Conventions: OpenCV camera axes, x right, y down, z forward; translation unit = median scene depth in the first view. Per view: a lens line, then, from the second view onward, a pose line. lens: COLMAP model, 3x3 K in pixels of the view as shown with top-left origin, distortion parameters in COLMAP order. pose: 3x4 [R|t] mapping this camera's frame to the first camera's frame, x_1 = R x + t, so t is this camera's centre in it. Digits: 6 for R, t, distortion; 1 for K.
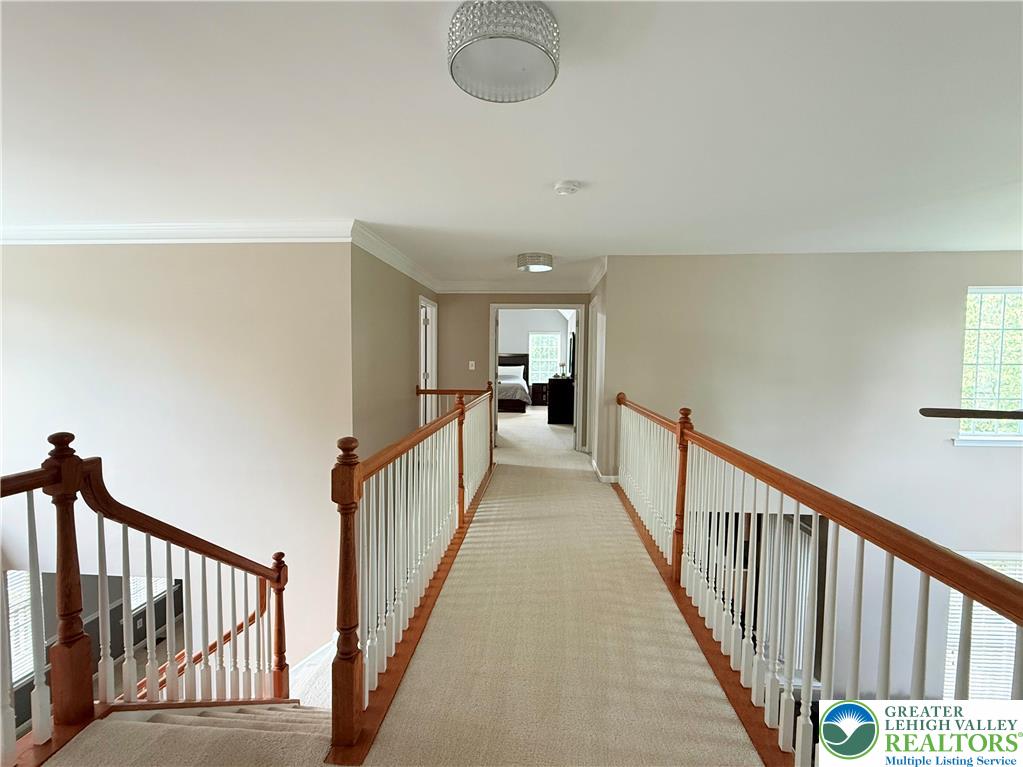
lens RADIAL K [[460.6, 0, 510.9], [0, 460.6, 383.3], [0, 0, 1]] dist [0.001072, 0.000615]
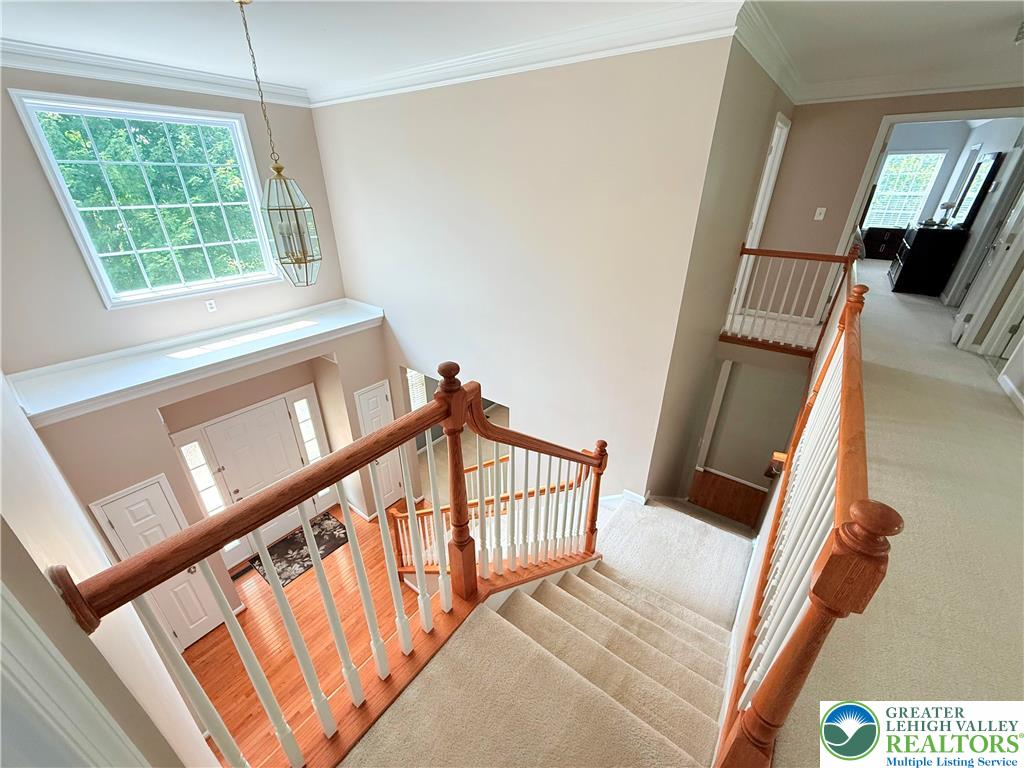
lens RADIAL K [[410.6, 0, 508.8], [0, 410.6, 385.6], [0, 0, 1]] dist [0.002098, -0.000265]
pose [[0.840073, 0.237401, -0.487769, -0.207366], [-0.023716, 0.914370, 0.404185, -0.074000], [0.541955, -0.327977, 0.773767, 0.188628]]
